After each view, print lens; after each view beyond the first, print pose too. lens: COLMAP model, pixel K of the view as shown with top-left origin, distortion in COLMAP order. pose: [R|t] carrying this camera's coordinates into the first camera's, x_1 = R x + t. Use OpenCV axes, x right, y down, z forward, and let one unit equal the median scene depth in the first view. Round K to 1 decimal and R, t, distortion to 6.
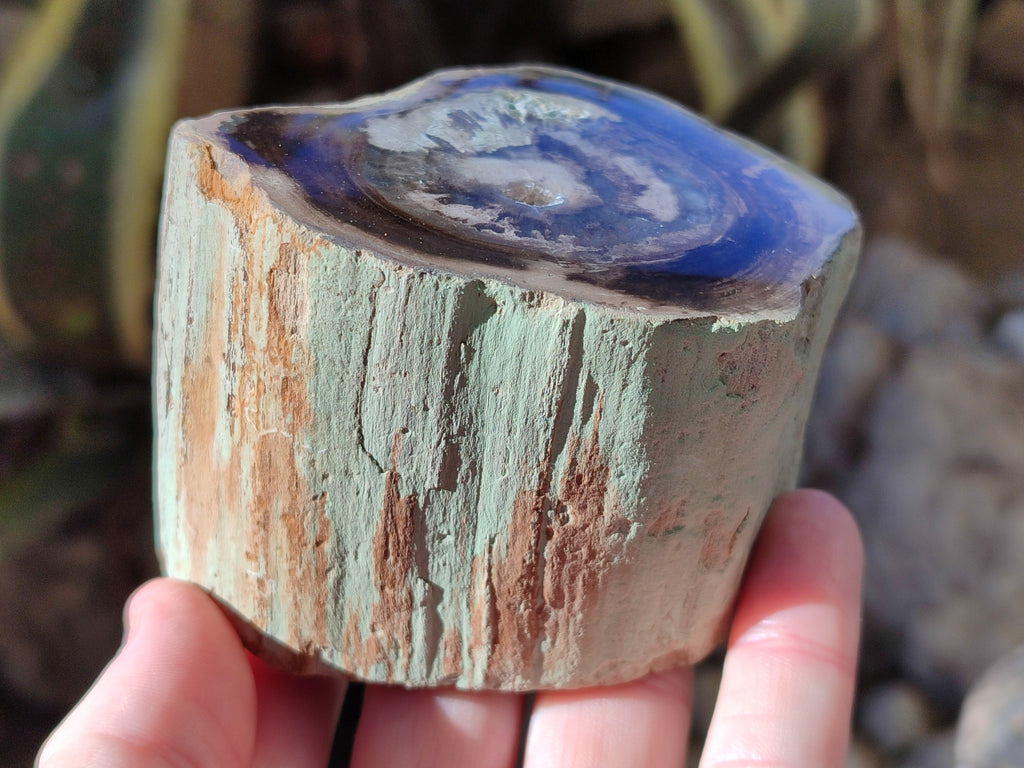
lens RADIAL K [[1542.0, 0, 512.0], [0, 1542.0, 384.0], [0, 0, 1]] dist [0.340095, -2.413688]
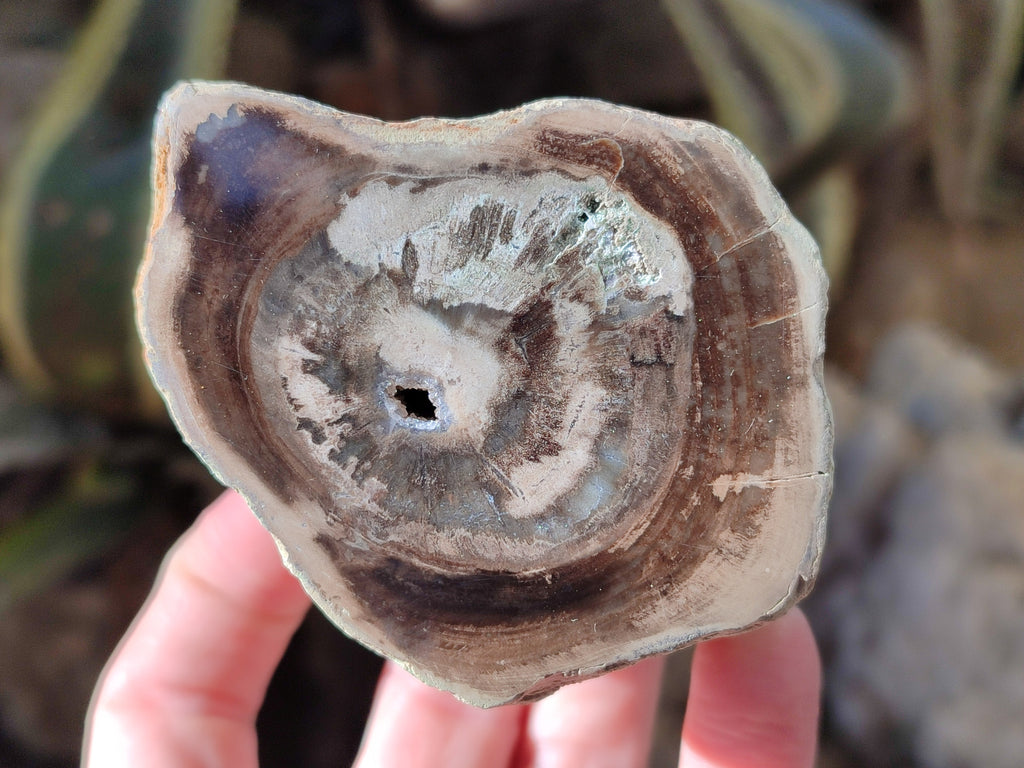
lens RADIAL K [[1542.0, 0, 512.0], [0, 1542.0, 384.0], [0, 0, 1]] dist [0.340095, -2.413688]
pose [[0.655695, 0.730311, -0.191601, 0.224235], [-0.273463, 0.466250, 0.841326, -0.934059], [0.703763, -0.499257, 0.505431, 0.601520]]
